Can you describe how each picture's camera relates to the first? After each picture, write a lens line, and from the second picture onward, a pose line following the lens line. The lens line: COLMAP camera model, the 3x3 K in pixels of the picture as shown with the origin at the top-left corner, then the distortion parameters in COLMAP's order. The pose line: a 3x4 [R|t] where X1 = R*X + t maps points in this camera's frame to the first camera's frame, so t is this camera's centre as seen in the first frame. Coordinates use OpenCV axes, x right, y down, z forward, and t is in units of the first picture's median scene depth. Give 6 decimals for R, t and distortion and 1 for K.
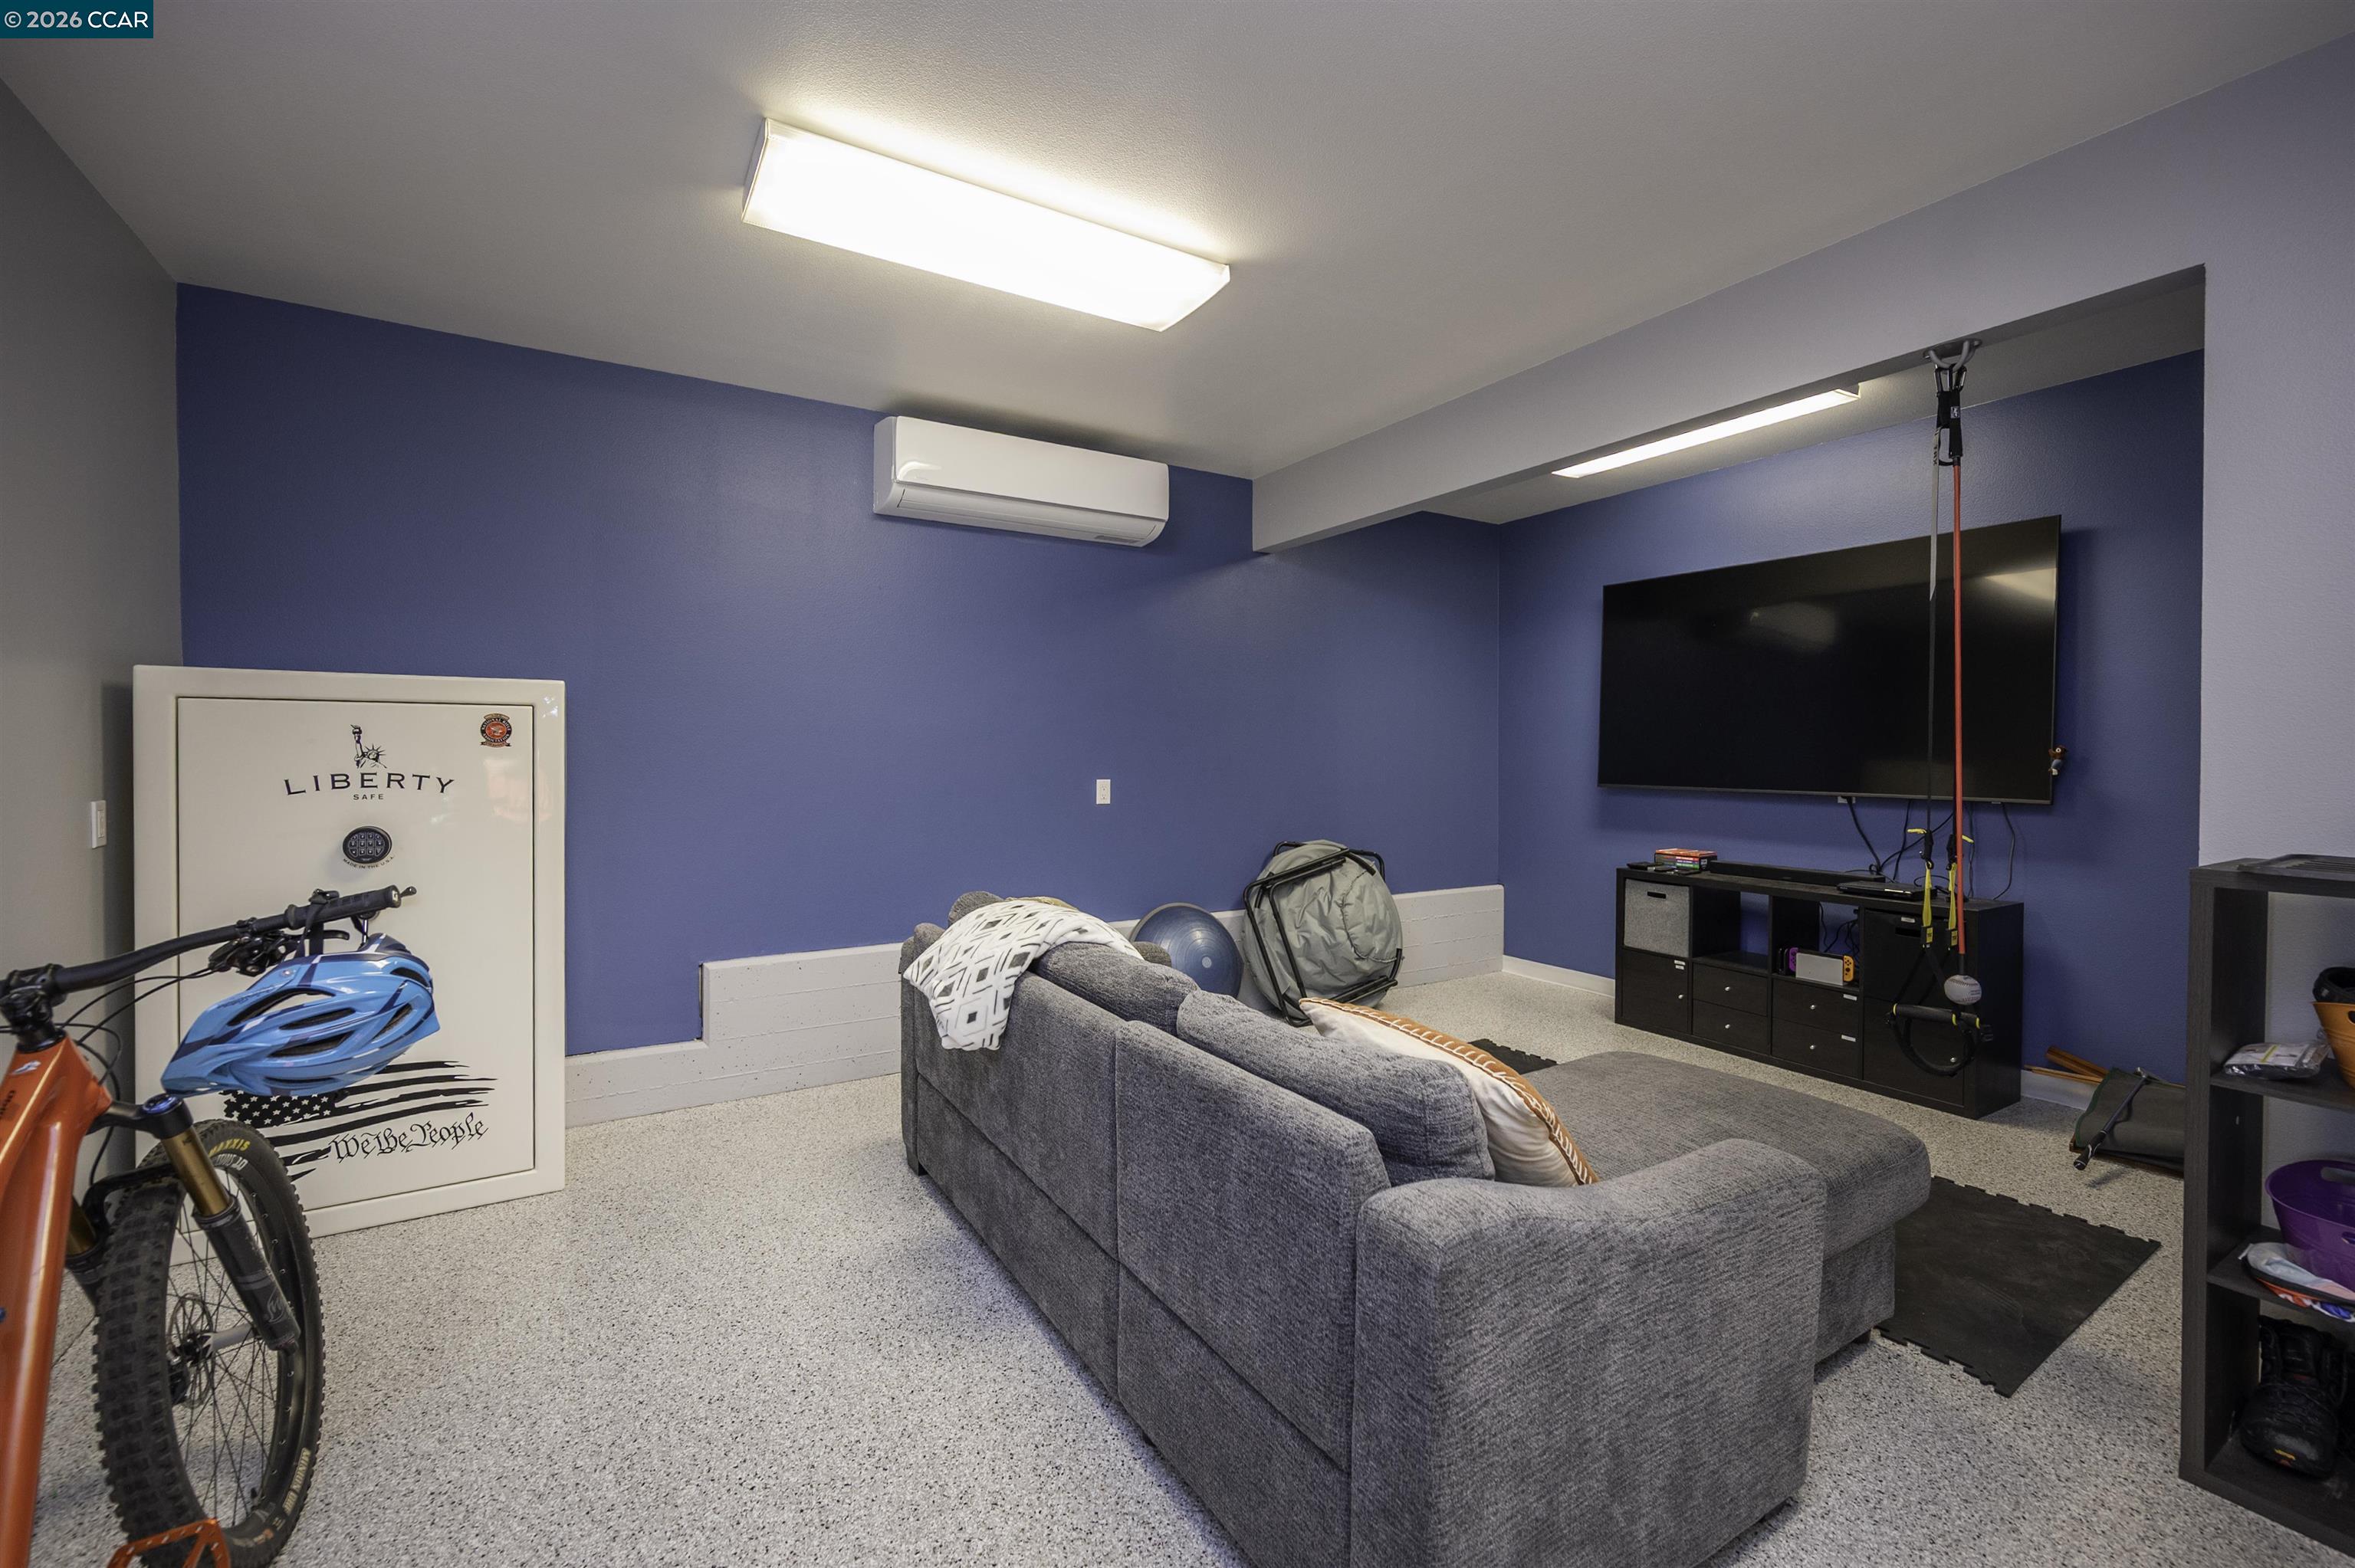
lens RADIAL K [[982.7, 0, 1177.5], [0, 982.7, 784.0], [0, 0, 1]] dist [0.000029, -0.000009]
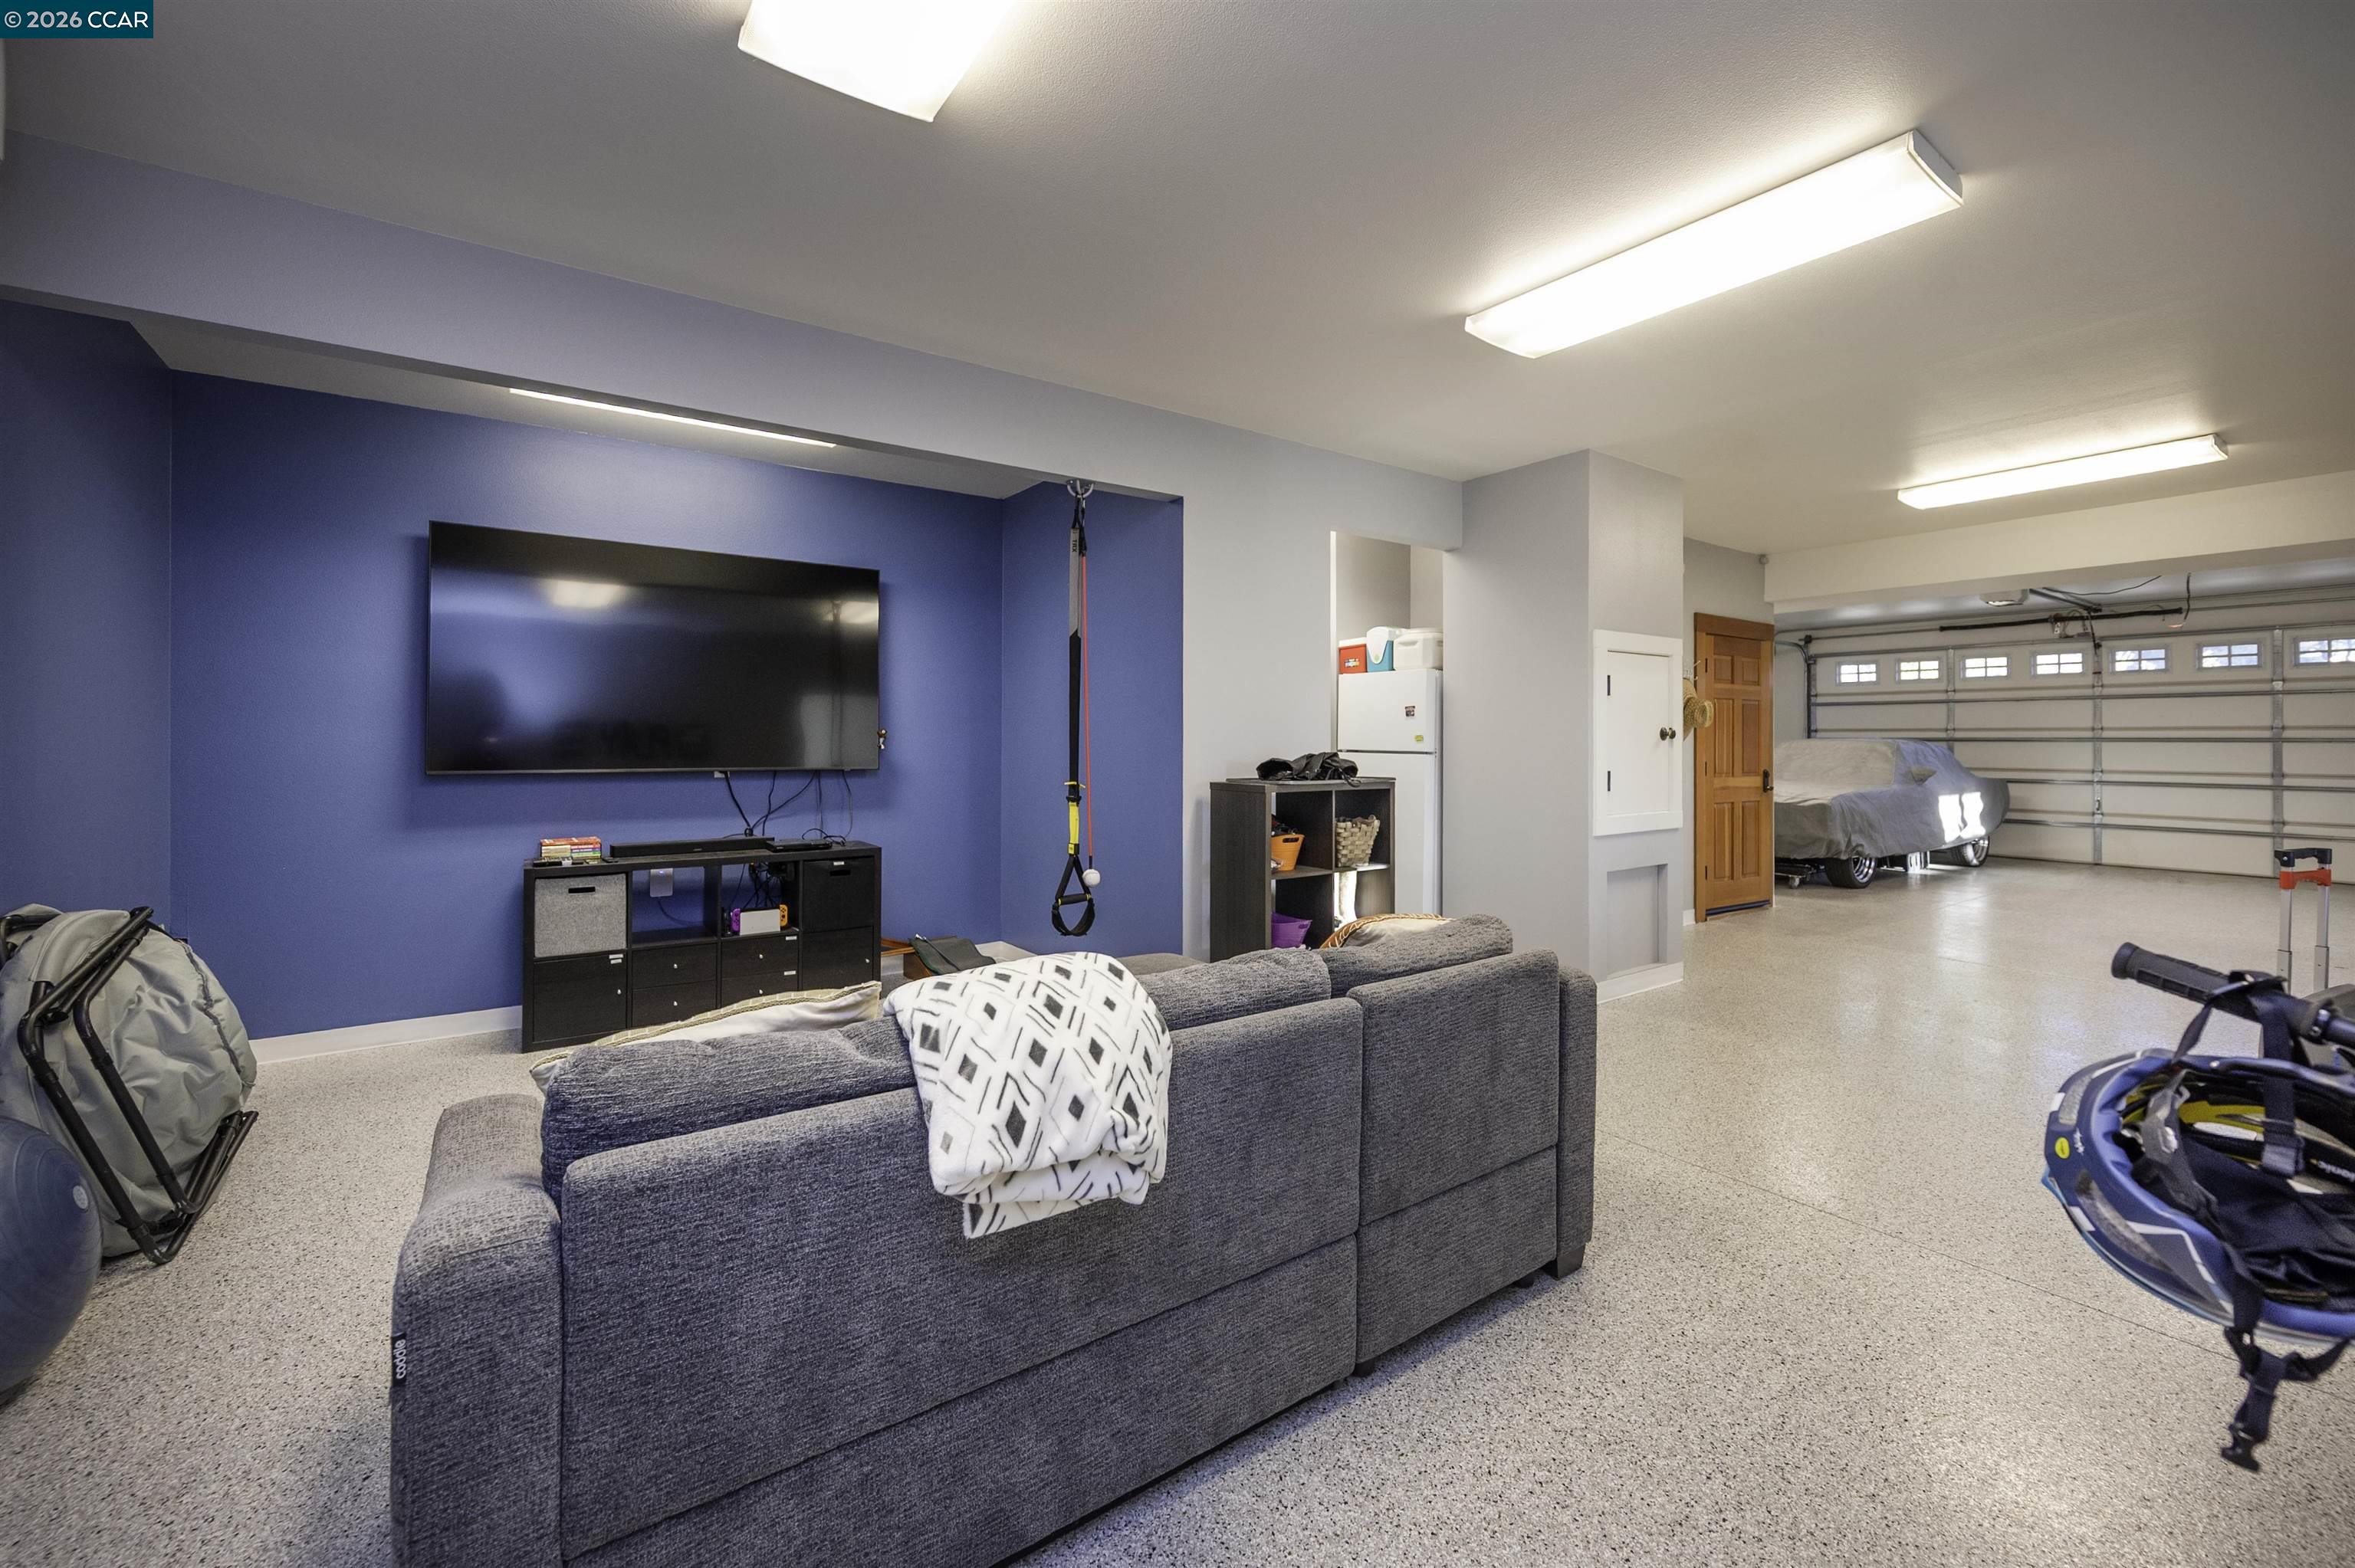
lens RADIAL K [[963.3, 0, 1175.1], [0, 963.3, 755.2], [0, 0, 1]] dist [-0.000479, -0.000075]
pose [[-0.072720, -0.020594, 0.997140, -0.467762], [0.028620, 0.999332, 0.022726, -0.016350], [-0.996942, 0.030191, -0.072082, 0.564035]]
